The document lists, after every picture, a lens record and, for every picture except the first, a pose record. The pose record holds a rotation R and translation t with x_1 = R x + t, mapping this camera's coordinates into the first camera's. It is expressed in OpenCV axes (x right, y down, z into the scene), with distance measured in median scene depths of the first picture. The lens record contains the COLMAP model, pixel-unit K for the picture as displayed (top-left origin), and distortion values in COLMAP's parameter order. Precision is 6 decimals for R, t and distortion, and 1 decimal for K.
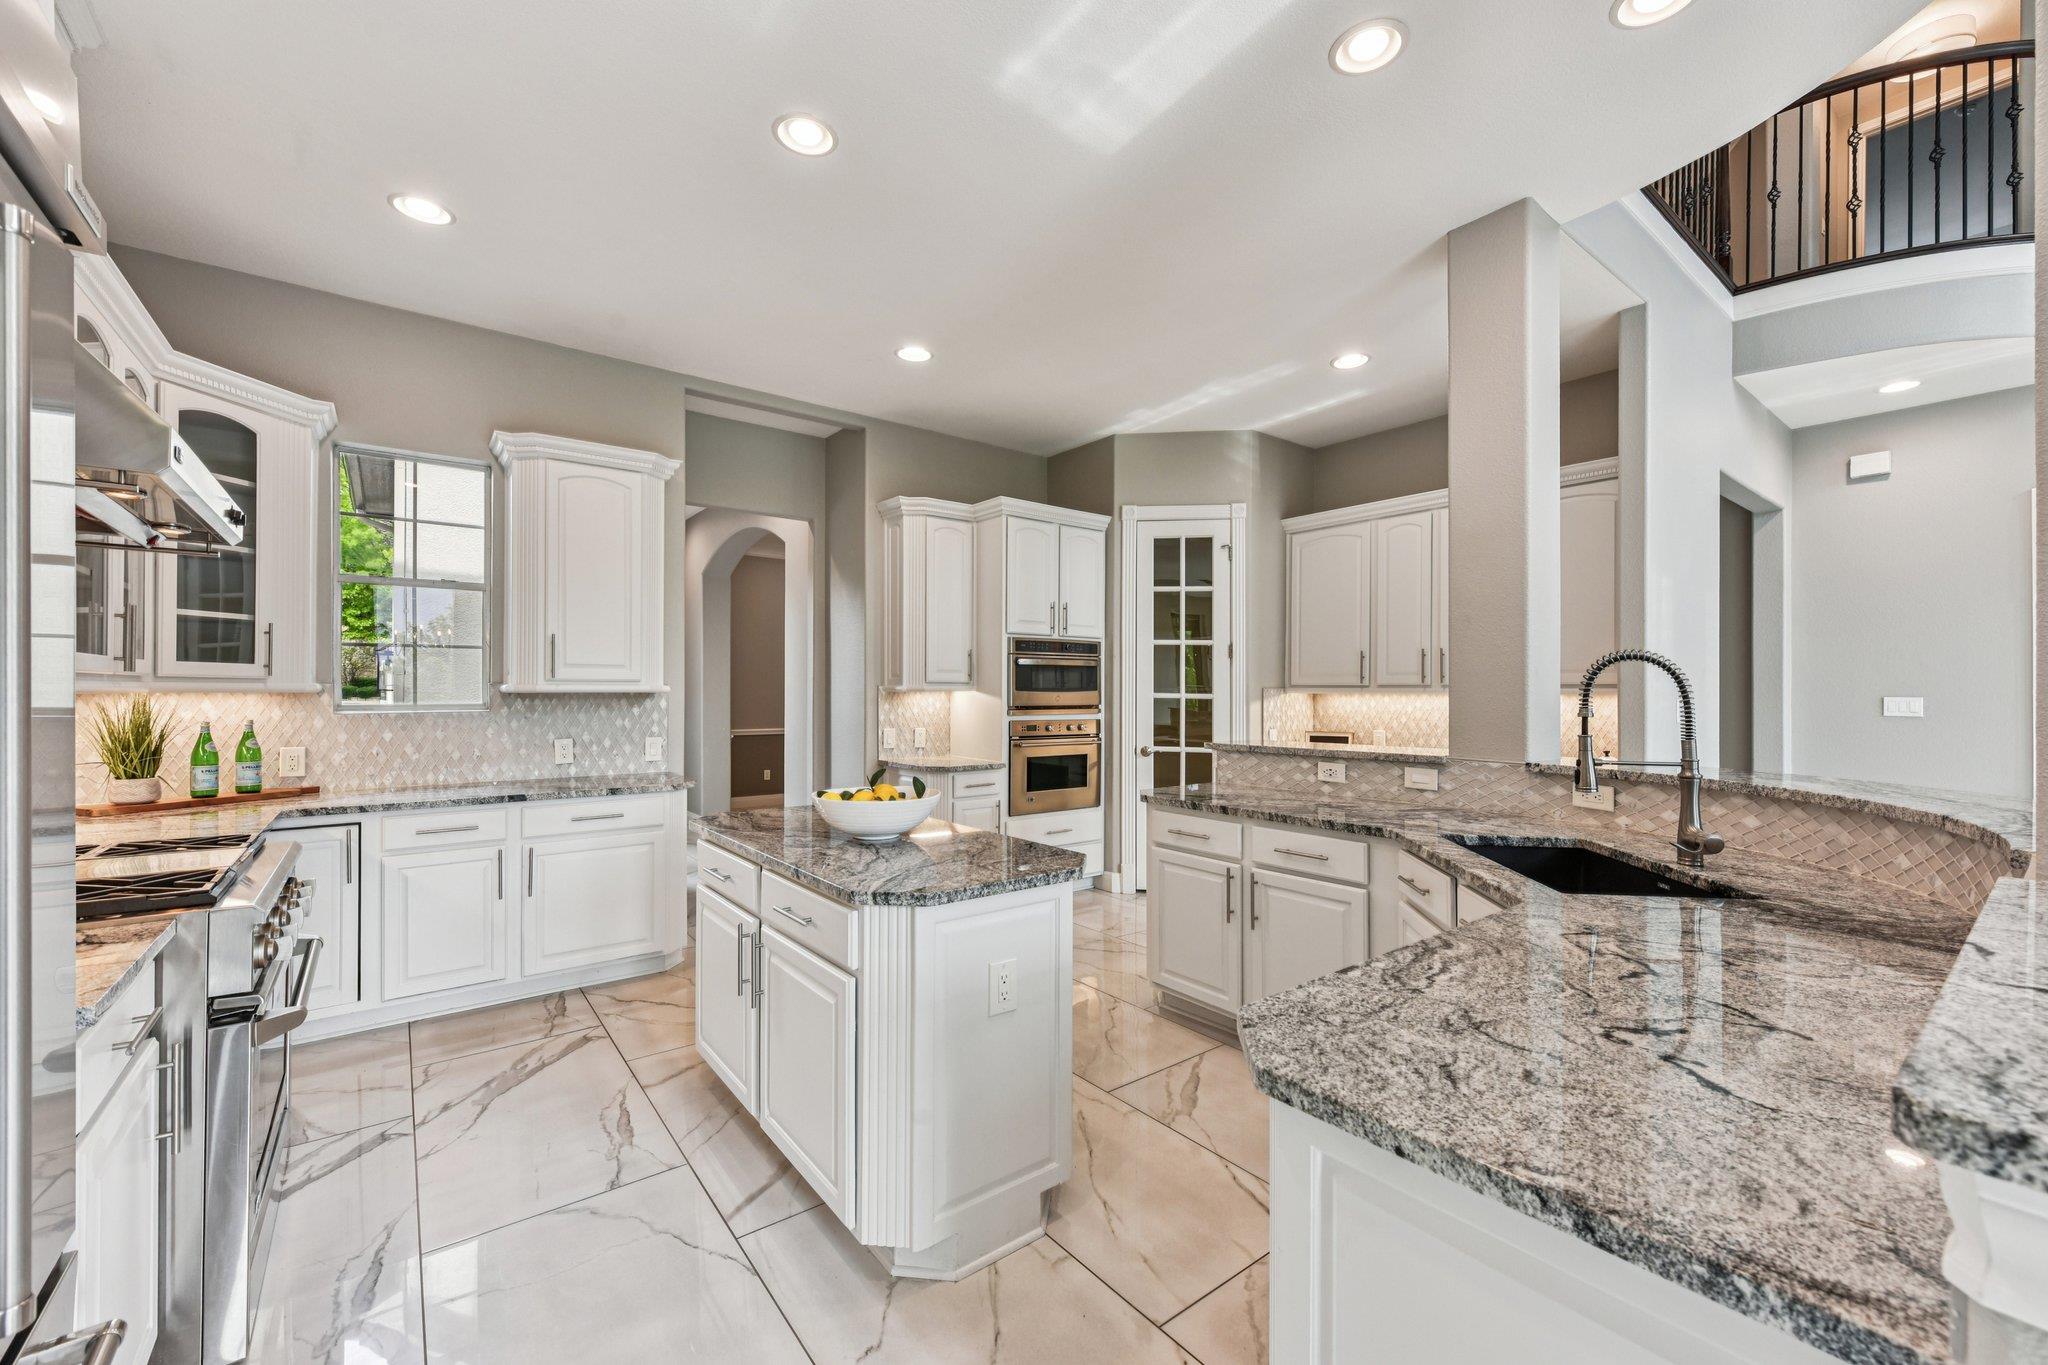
lens RADIAL K [[810.3, 0, 1023.0], [0, 810.3, 689.2], [0, 0, 1]] dist [-0.001567, -0.000387]
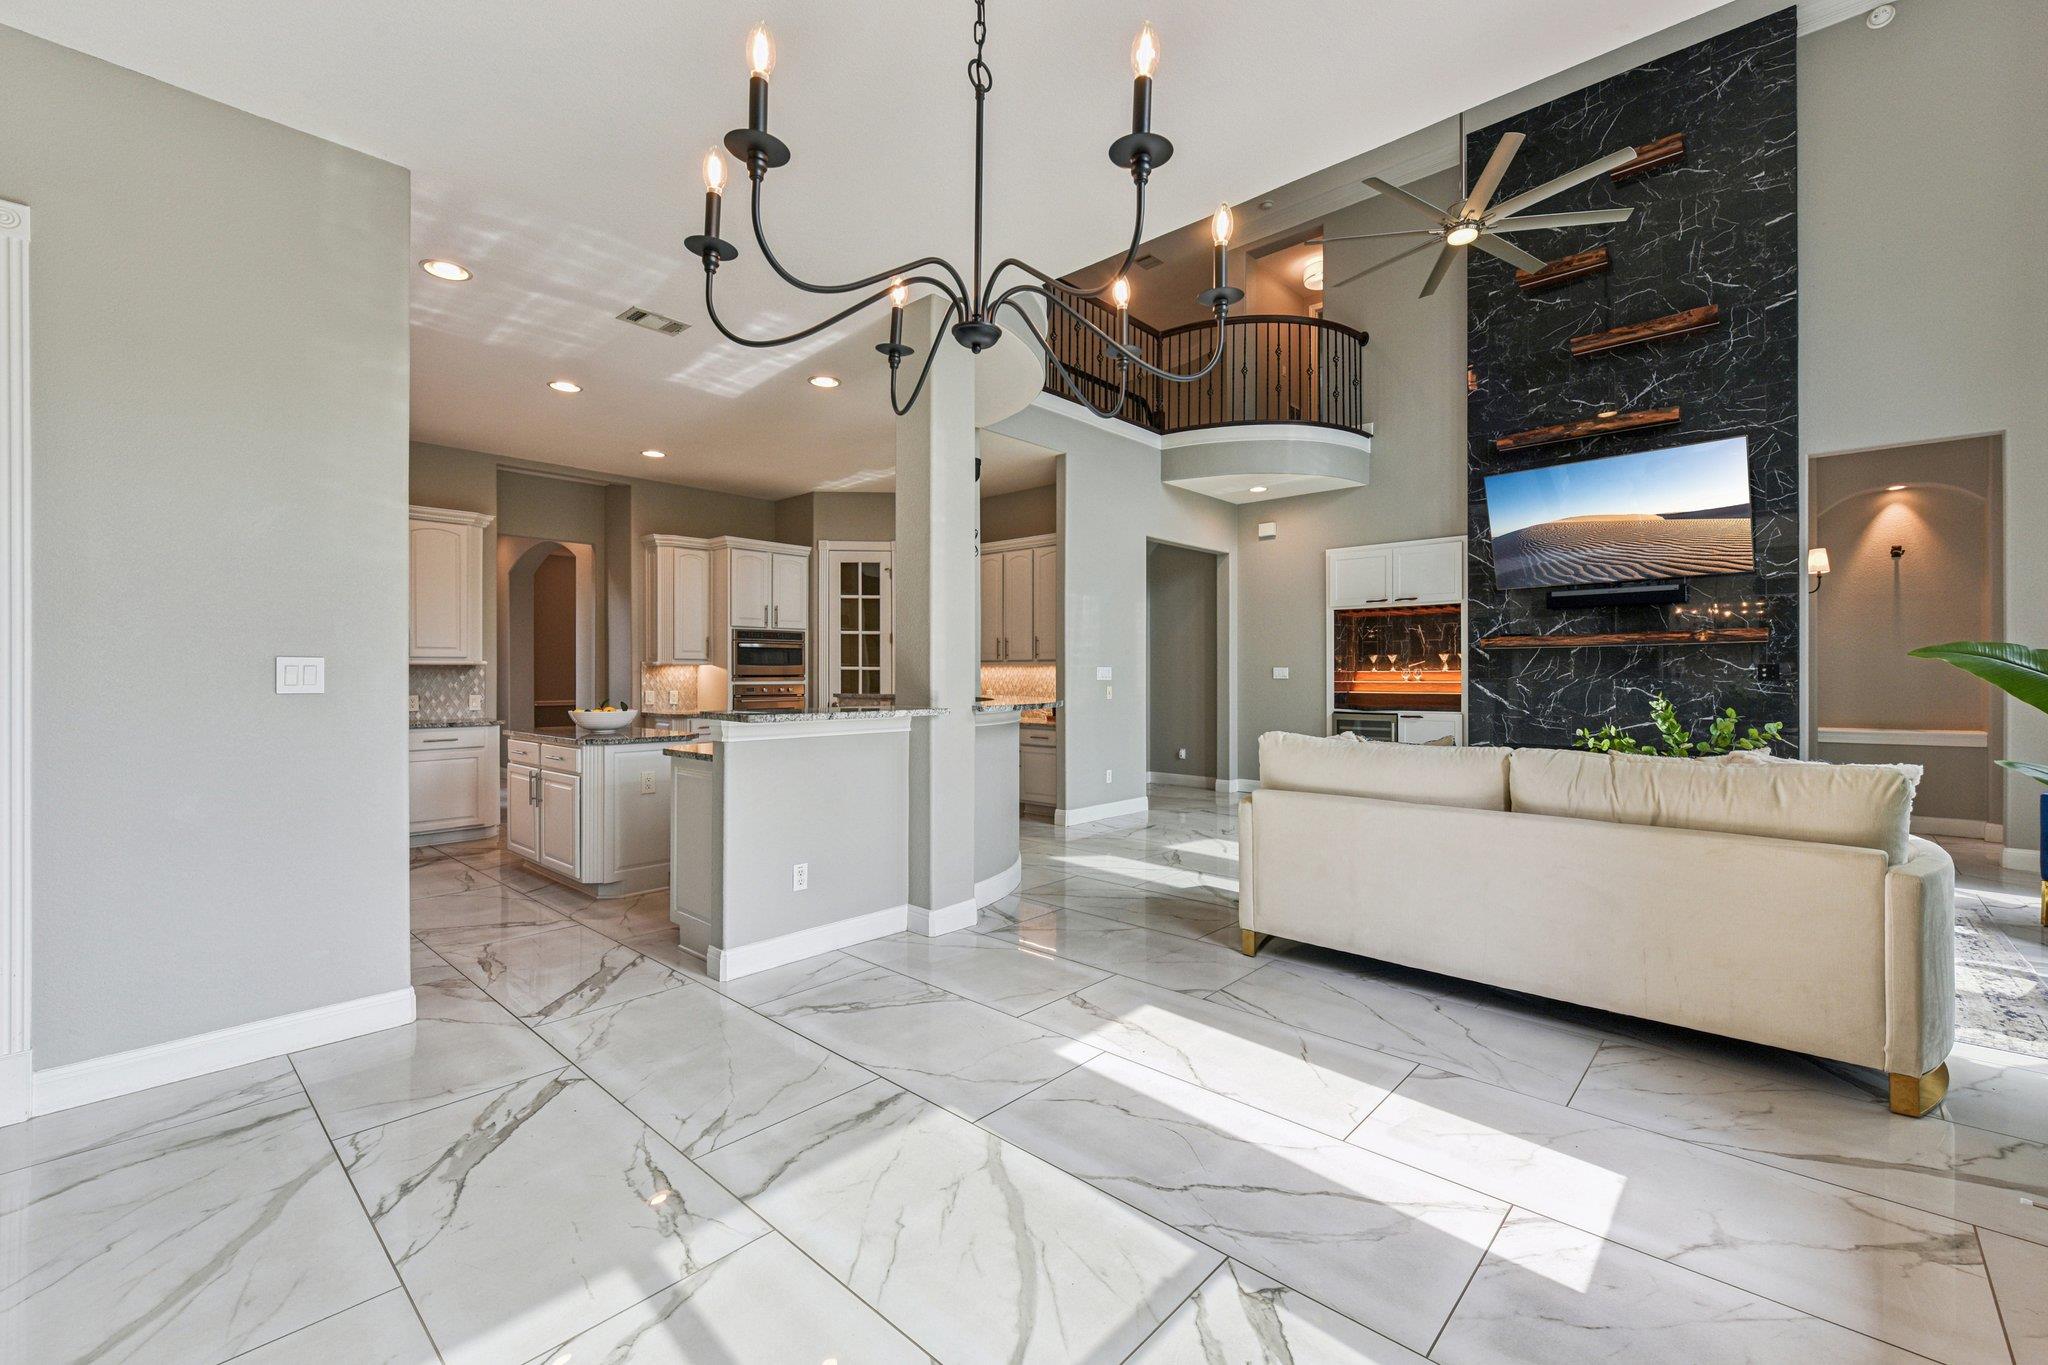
lens RADIAL K [[854.6, 0, 1036.2], [0, 854.6, 675.0], [0, 0, 1]] dist [-0.002512, -0.000045]
pose [[0.984424, -0.003164, 0.175782, 0.249284], [0.002344, 0.999985, 0.004877, 0.013933], [-0.175795, -0.004389, 0.984417, -0.635264]]
